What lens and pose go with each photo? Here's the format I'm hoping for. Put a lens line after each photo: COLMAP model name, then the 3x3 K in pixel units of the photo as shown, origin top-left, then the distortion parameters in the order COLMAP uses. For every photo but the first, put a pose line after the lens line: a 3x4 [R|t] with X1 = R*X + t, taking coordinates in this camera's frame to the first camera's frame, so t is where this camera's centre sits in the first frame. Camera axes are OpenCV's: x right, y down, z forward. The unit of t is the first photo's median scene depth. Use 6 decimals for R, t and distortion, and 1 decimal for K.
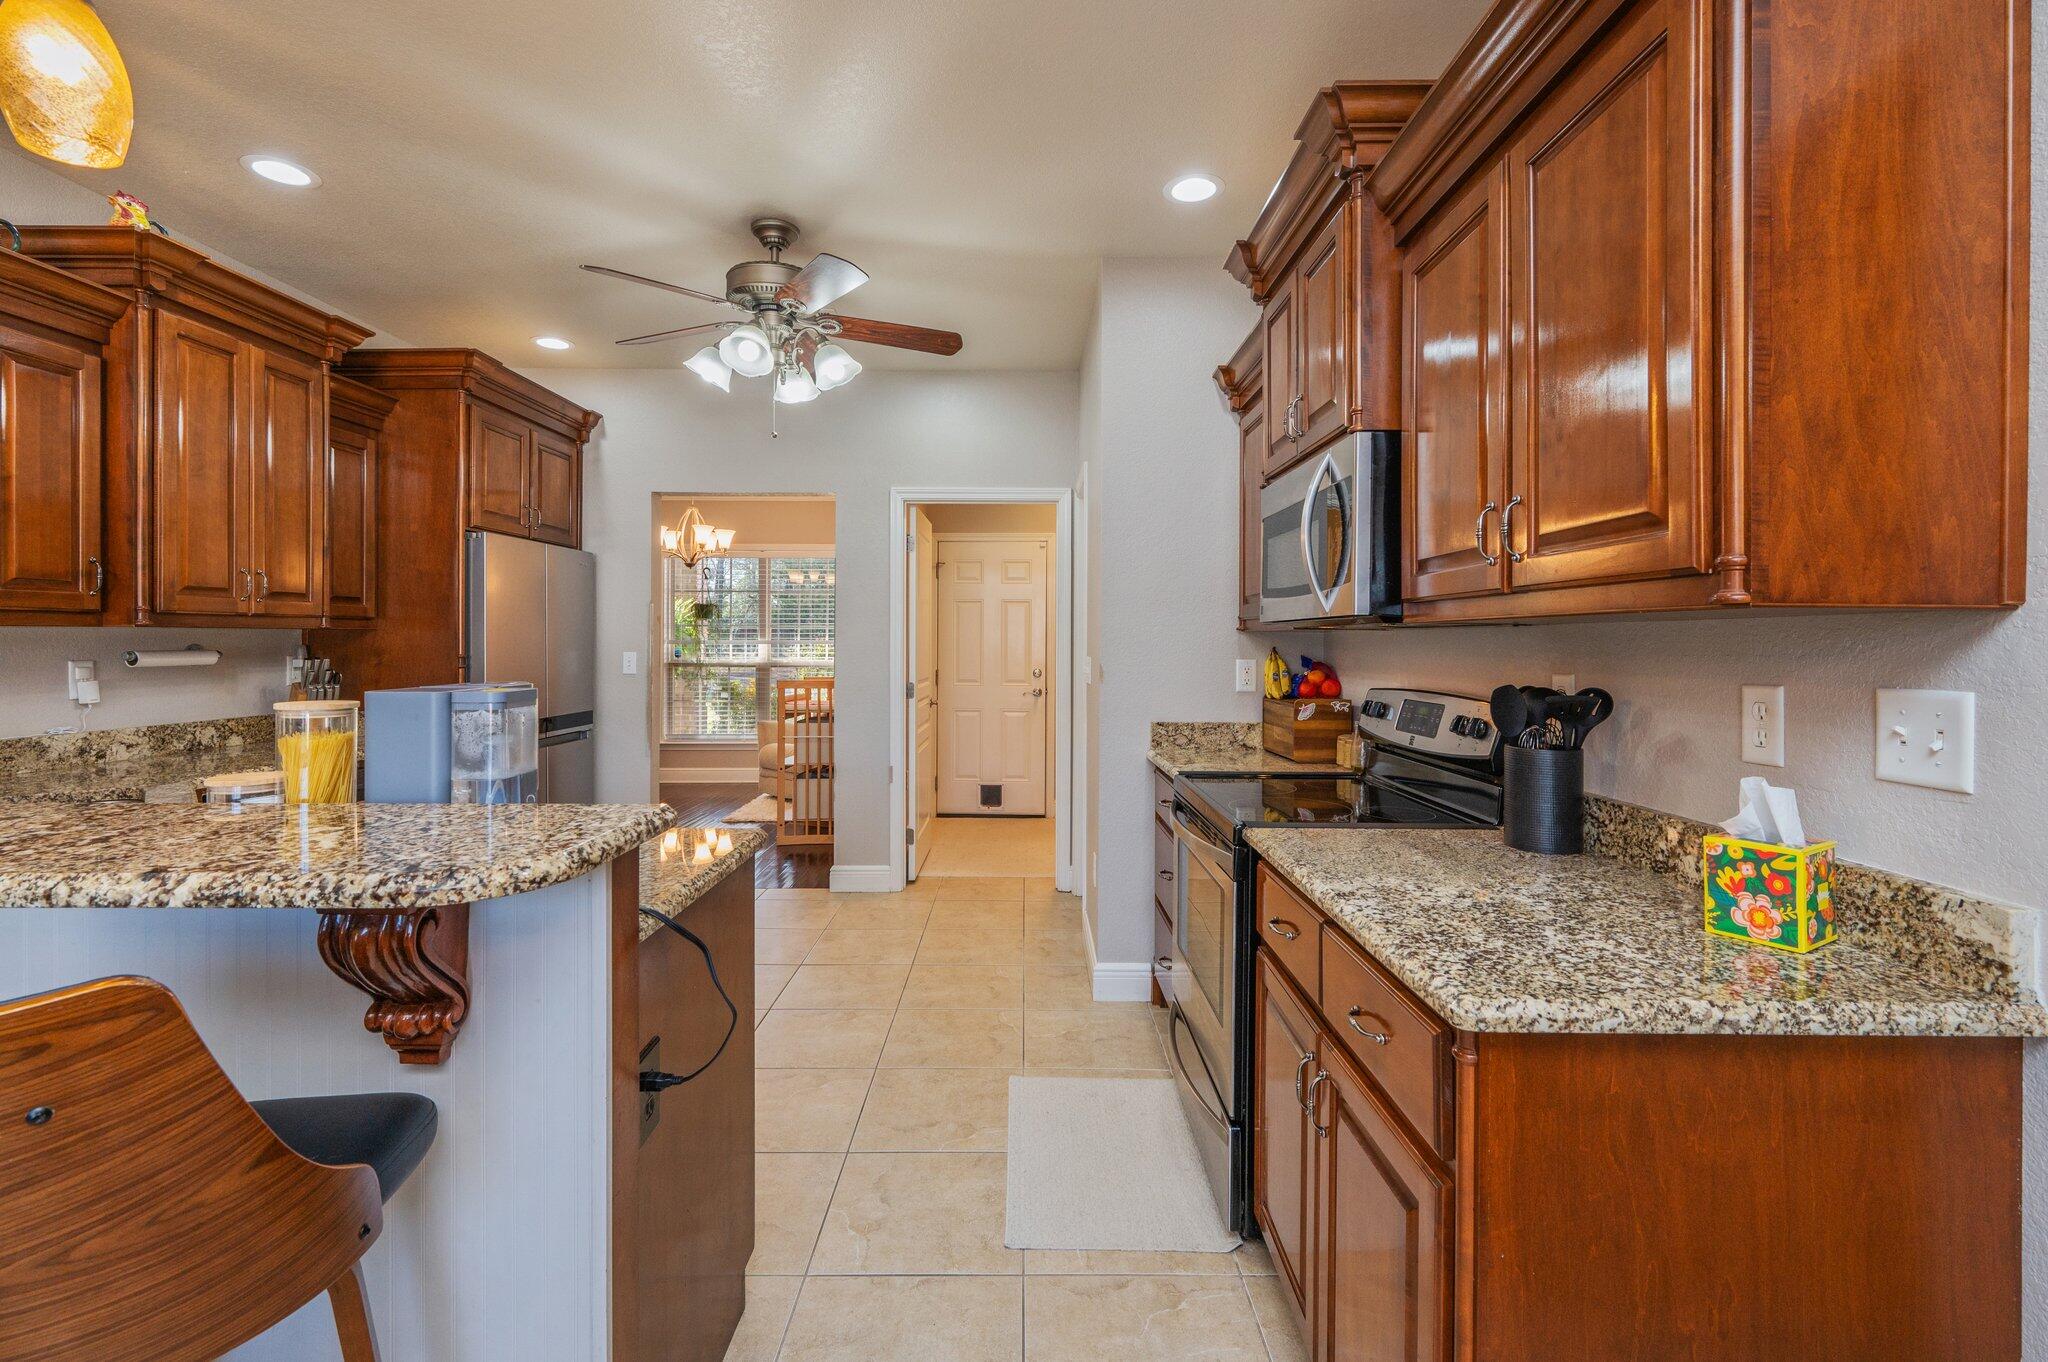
lens RADIAL K [[890.0, 0, 1024.7], [0, 890.0, 642.5], [0, 0, 1]] dist [-0.004209, 0.000539]
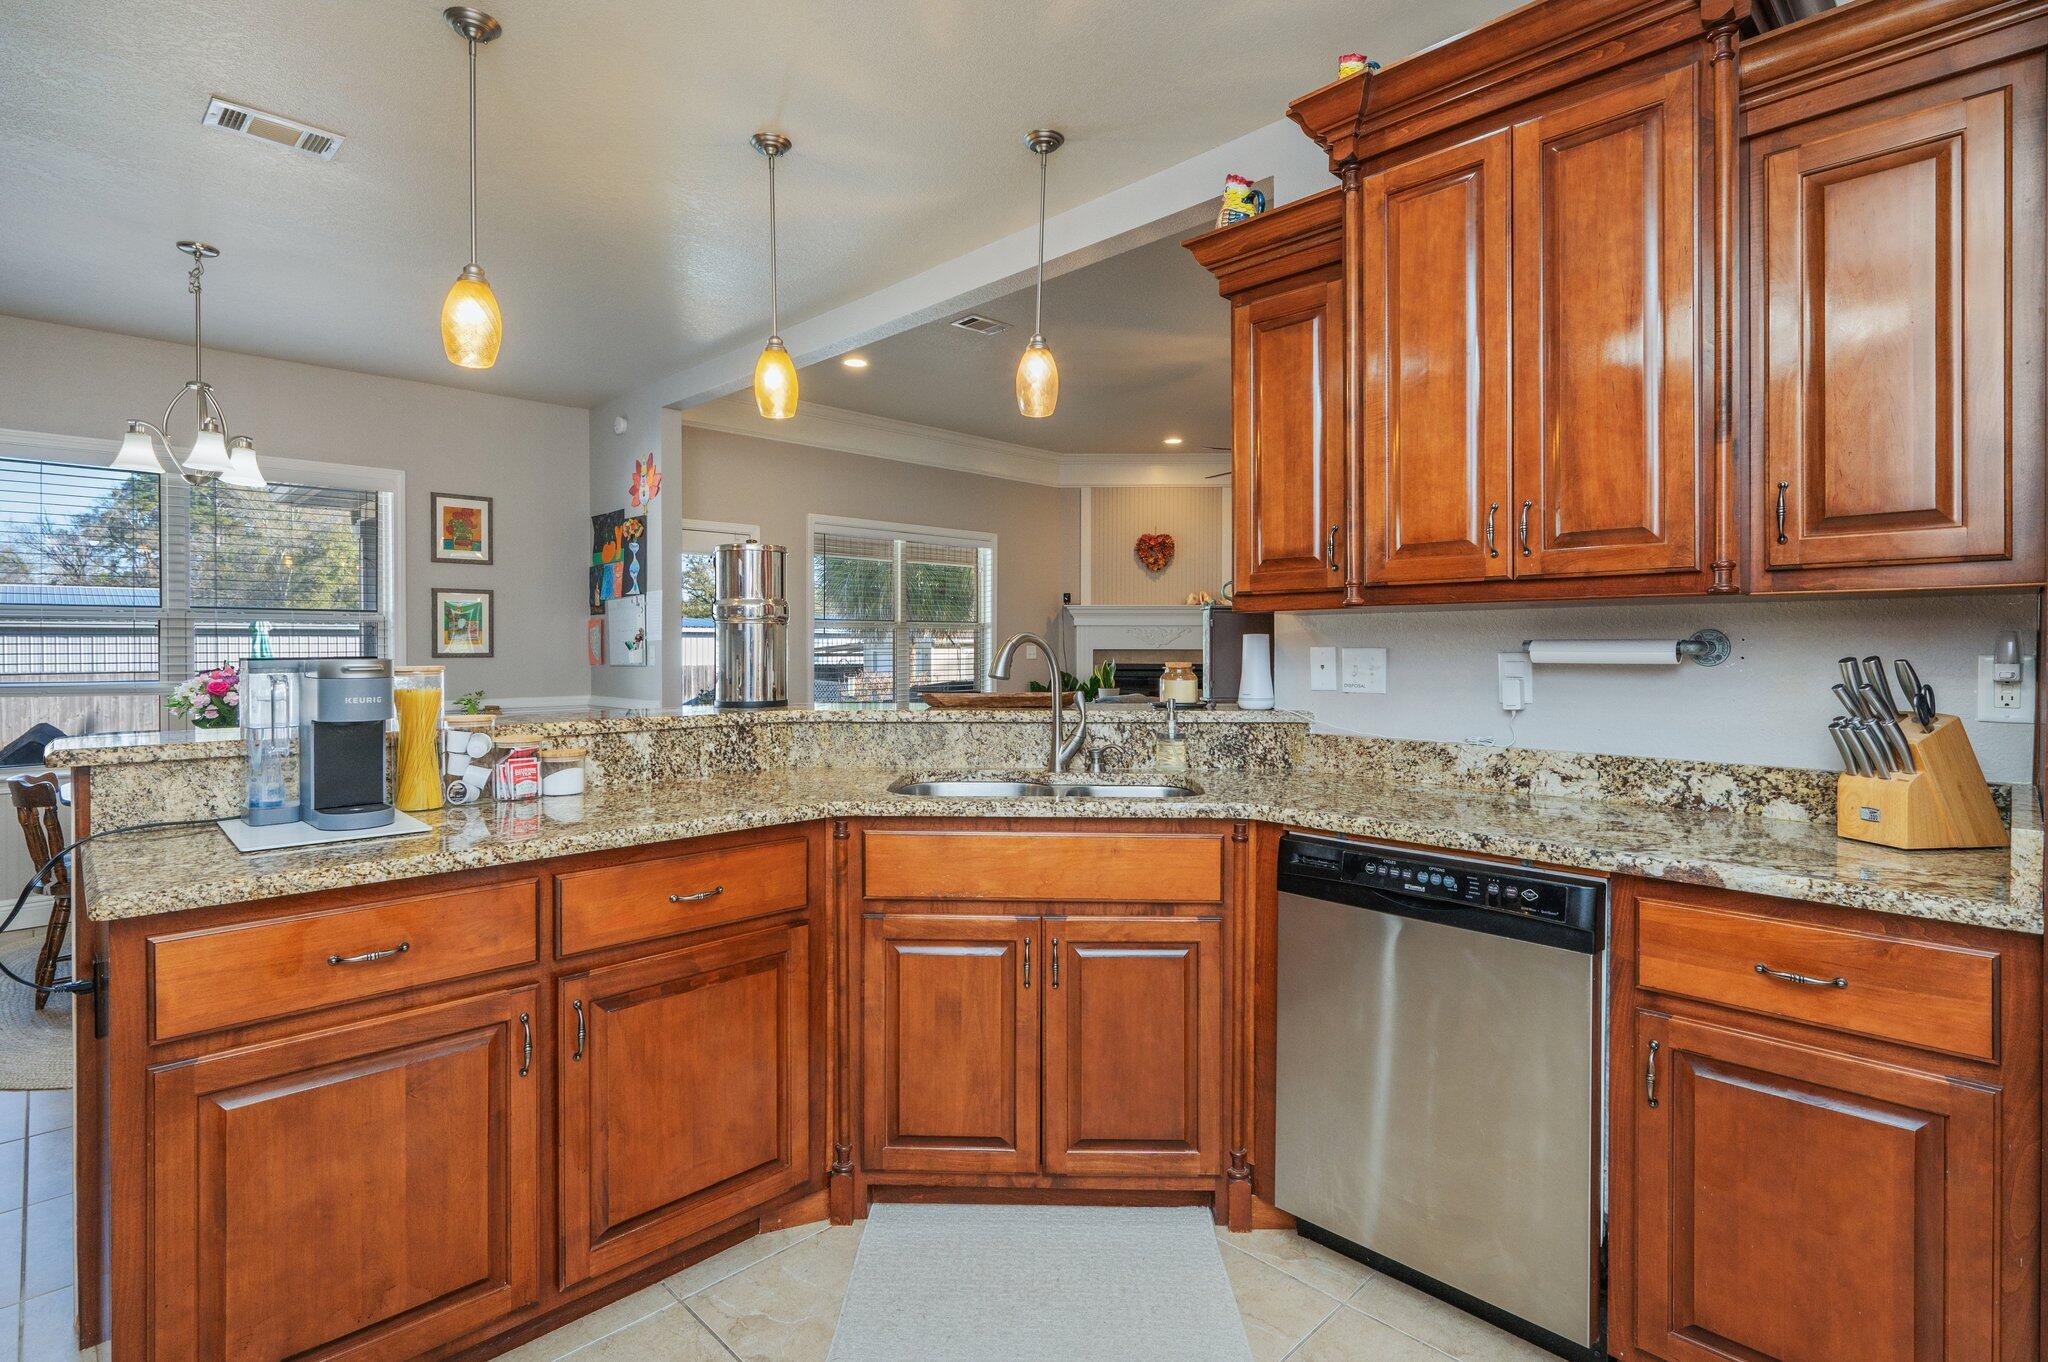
lens RADIAL K [[992.8, 0, 1027.0], [0, 992.8, 653.1], [0, 0, 1]] dist [-0.002394, 0.001086]
pose [[-0.715017, 0.004739, -0.699091, -0.171014], [-0.002537, 0.999953, 0.009373, 0.013400], [0.699102, 0.008475, -0.714972, 1.257573]]
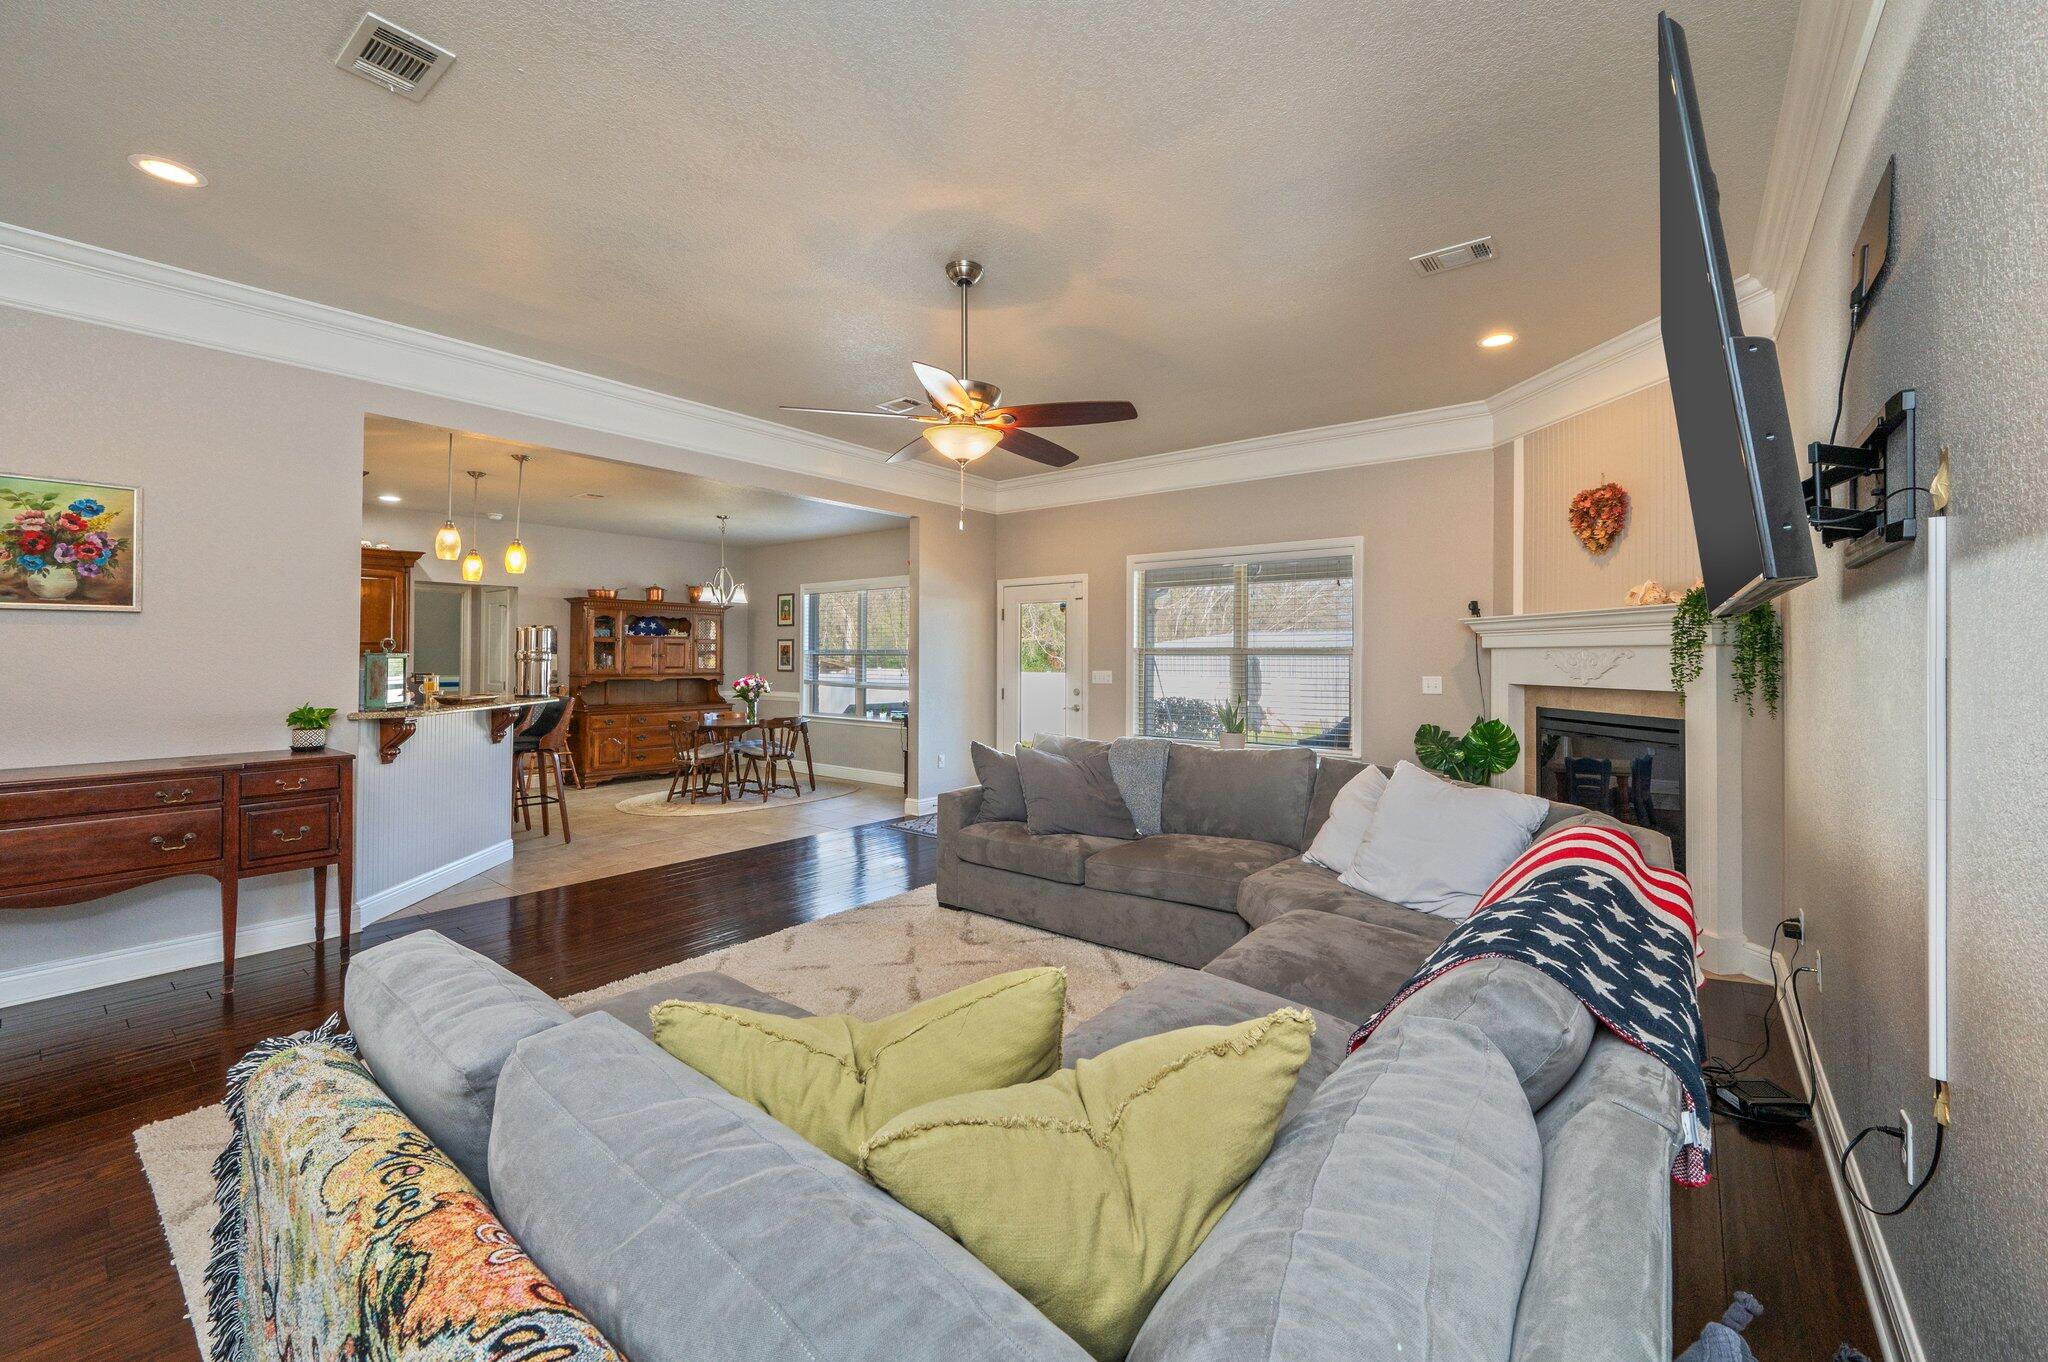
lens RADIAL K [[810.5, 0, 1018.3], [0, 810.5, 647.9], [0, 0, 1]] dist [-0.002921, -0.000954]
pose [[-0.771366, 0.002347, 0.636388, -2.806516], [-0.004052, 0.999955, -0.008599, -0.025537], [-0.636379, -0.009211, -0.771321, 1.090916]]
